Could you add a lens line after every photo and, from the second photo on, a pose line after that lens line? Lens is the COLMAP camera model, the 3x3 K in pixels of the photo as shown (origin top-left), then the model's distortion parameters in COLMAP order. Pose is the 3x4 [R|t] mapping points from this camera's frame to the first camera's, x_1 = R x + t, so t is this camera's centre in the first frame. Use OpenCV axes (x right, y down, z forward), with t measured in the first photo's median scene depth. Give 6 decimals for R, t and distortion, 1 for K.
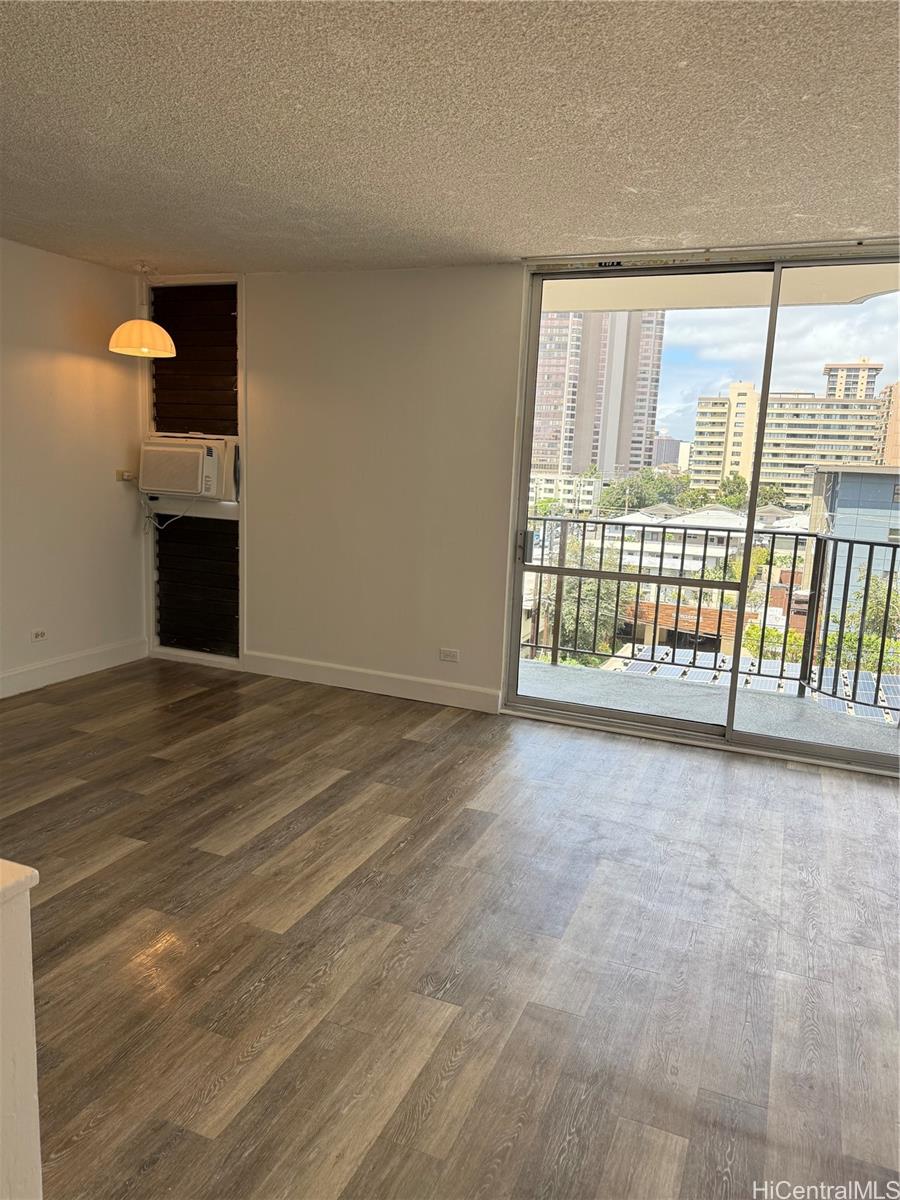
lens RADIAL K [[852.7, 0, 450.3], [0, 852.7, 599.0], [0, 0, 1]] dist [-0.005613, -0.000978]
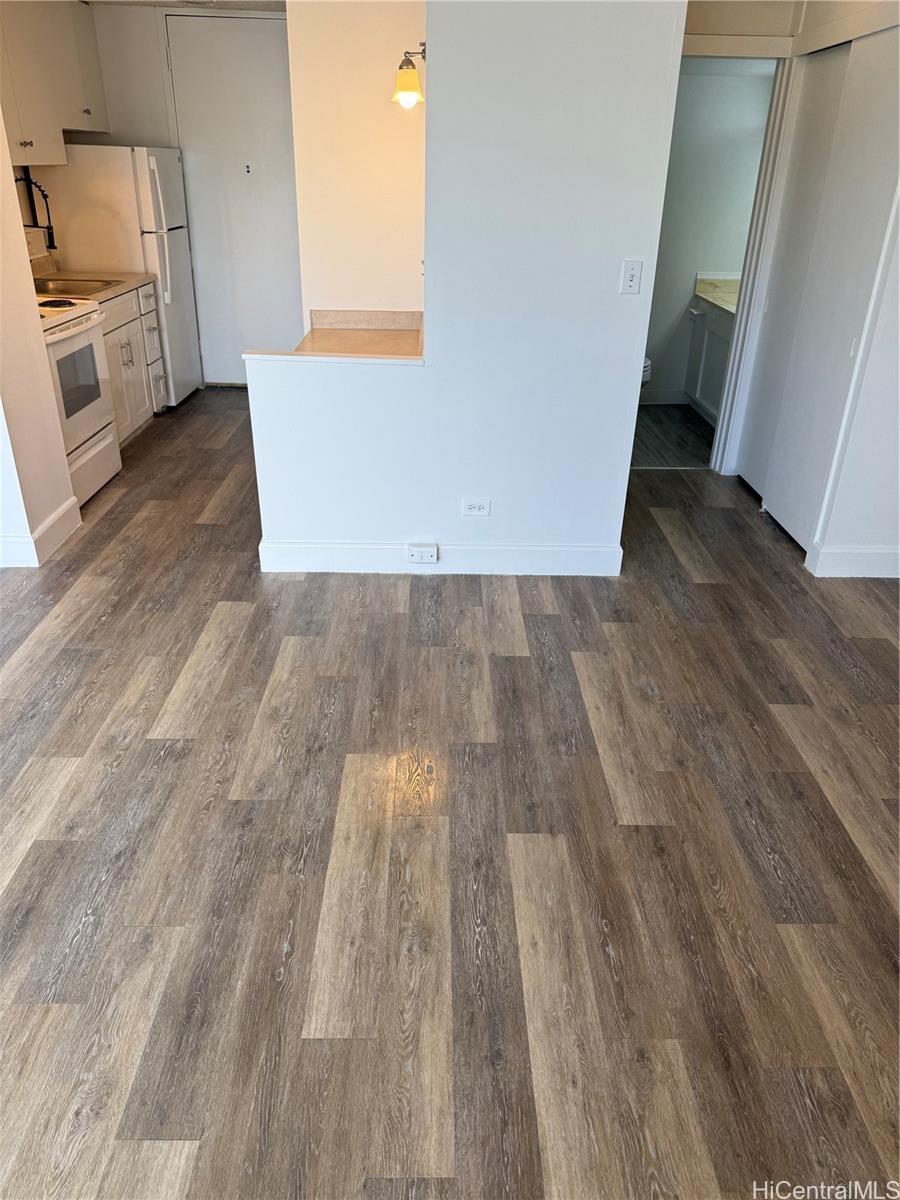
lens RADIAL K [[852.7, 0, 451.0], [0, 852.7, 599.2], [0, 0, 1]] dist [-0.005613, -0.000978]
pose [[-0.917465, 0.107510, -0.383014, 0.045746], [-0.140084, 0.813813, 0.563990, -0.301294], [0.372337, 0.571095, -0.731585, 1.545469]]
